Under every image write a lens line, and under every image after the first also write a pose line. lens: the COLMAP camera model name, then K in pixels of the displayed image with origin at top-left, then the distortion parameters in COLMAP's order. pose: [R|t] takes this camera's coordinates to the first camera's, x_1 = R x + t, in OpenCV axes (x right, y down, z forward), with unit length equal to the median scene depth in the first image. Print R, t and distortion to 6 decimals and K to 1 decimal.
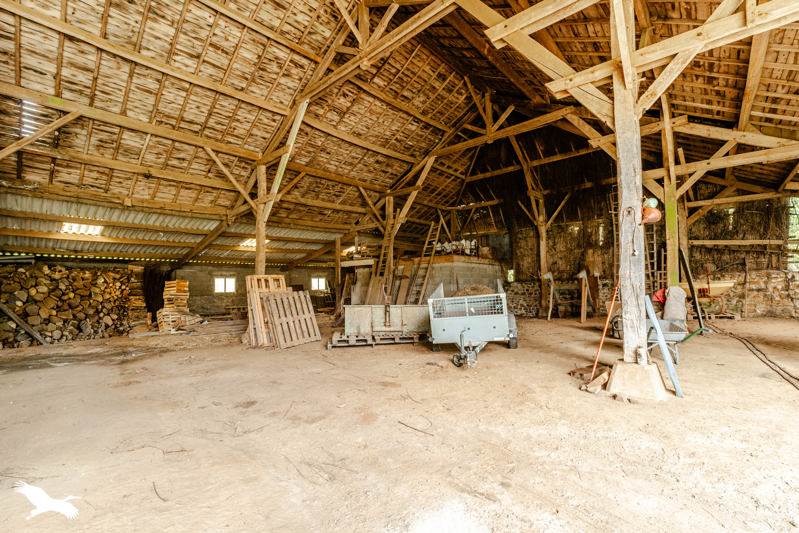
lens RADIAL K [[344.7, 0, 393.2], [0, 344.7, 266.9], [0, 0, 1]] dist [0.003091, -0.000034]
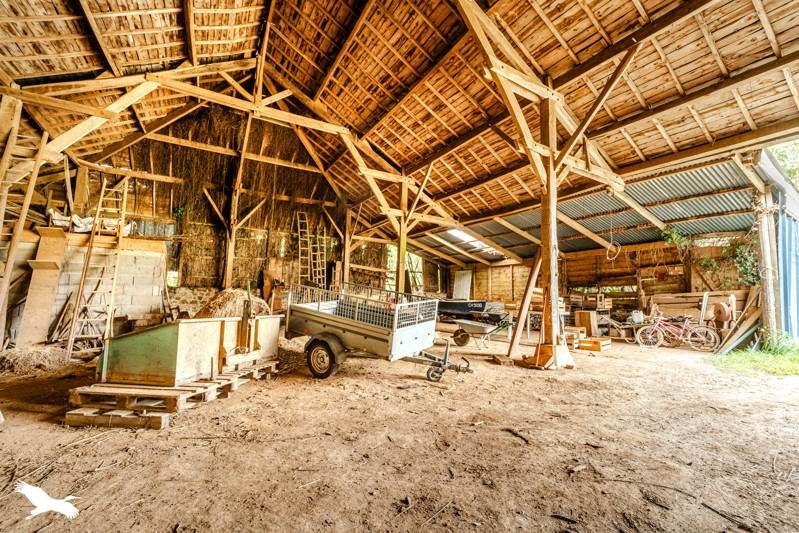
lens RADIAL K [[344.7, 0, 394.2], [0, 344.7, 267.3], [0, 0, 1]] dist [0.003091, -0.000034]
pose [[0.327202, 0.103335, 0.939287, -0.287992], [-0.083056, 0.993301, -0.080345, 0.027792], [-0.941297, -0.051724, 0.333593, 0.346826]]
